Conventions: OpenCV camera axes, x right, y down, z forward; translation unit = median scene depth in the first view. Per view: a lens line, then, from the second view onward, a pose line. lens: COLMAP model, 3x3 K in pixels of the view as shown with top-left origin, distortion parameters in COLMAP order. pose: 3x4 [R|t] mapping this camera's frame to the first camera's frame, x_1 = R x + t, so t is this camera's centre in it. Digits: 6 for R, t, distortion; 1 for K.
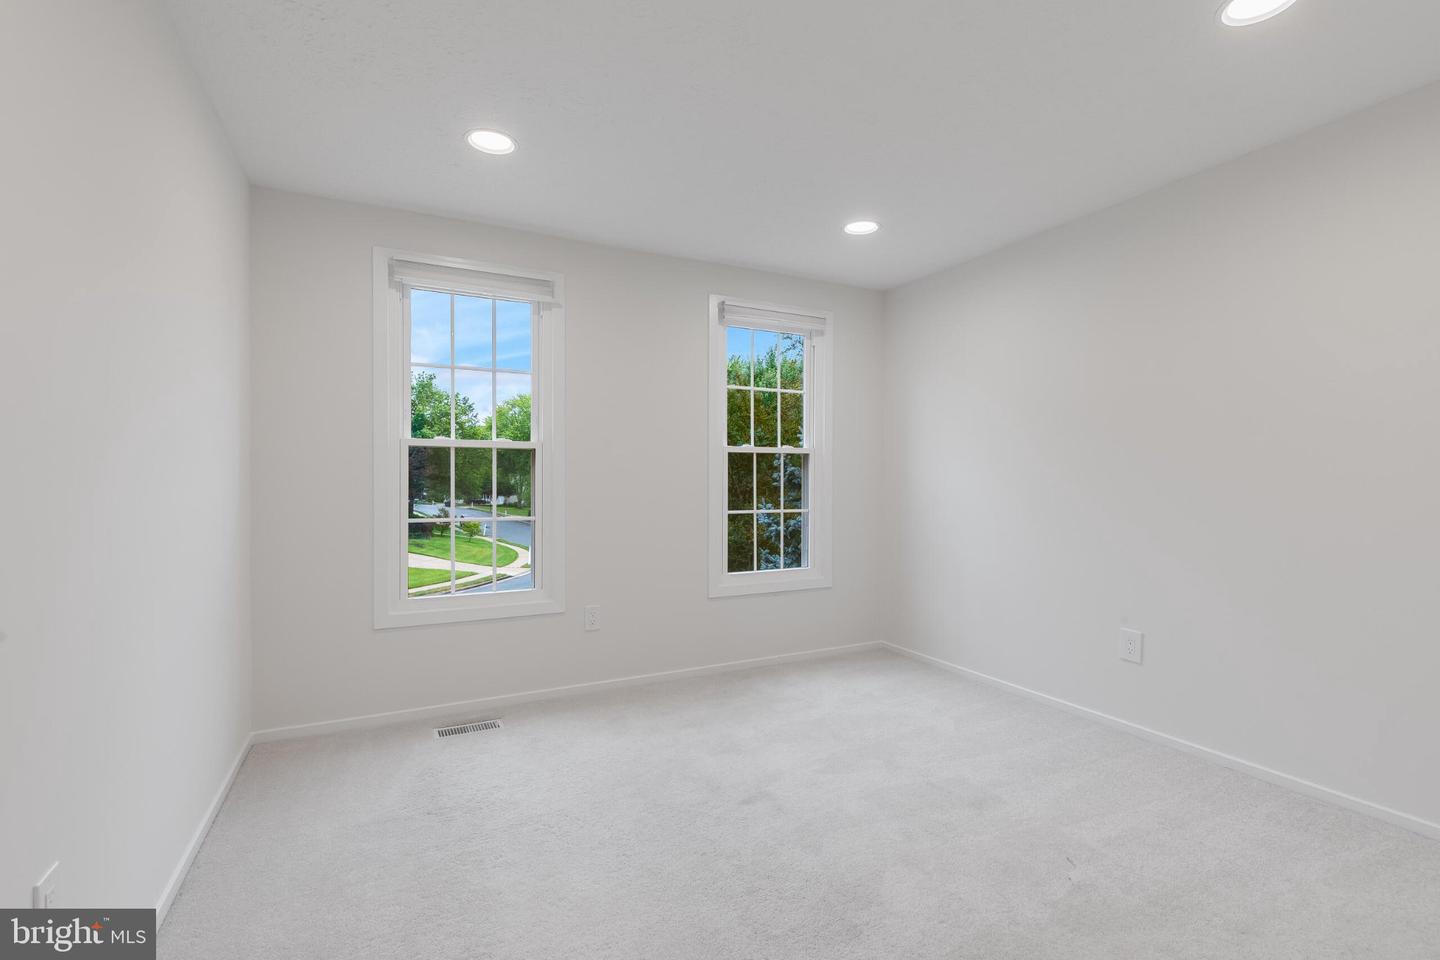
lens RADIAL K [[754.2, 0, 720.0], [0, 754.2, 480.0], [0, 0, 1]] dist [0.003182, 0.000551]
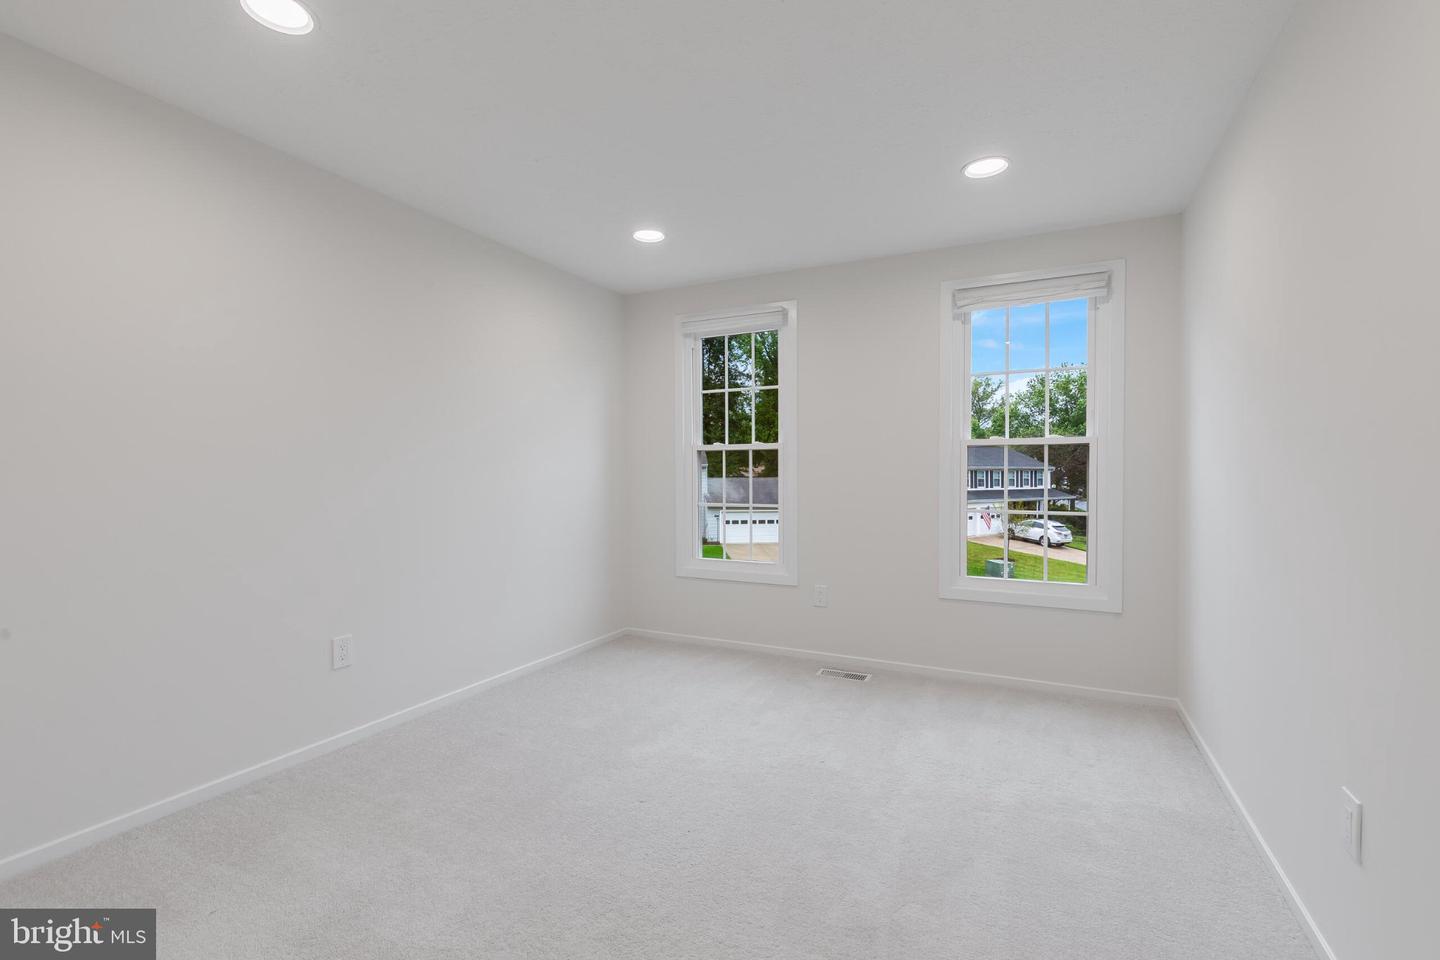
lens RADIAL K [[652.4, 0, 720.0], [0, 652.4, 480.0], [0, 0, 1]] dist [0.000465, 0.000367]
pose [[0.542799, 0.008357, -0.839821, 0.272451], [-0.001737, 0.999960, 0.008828, -0.000356], [0.839861, -0.003333, 0.542792, 0.157297]]
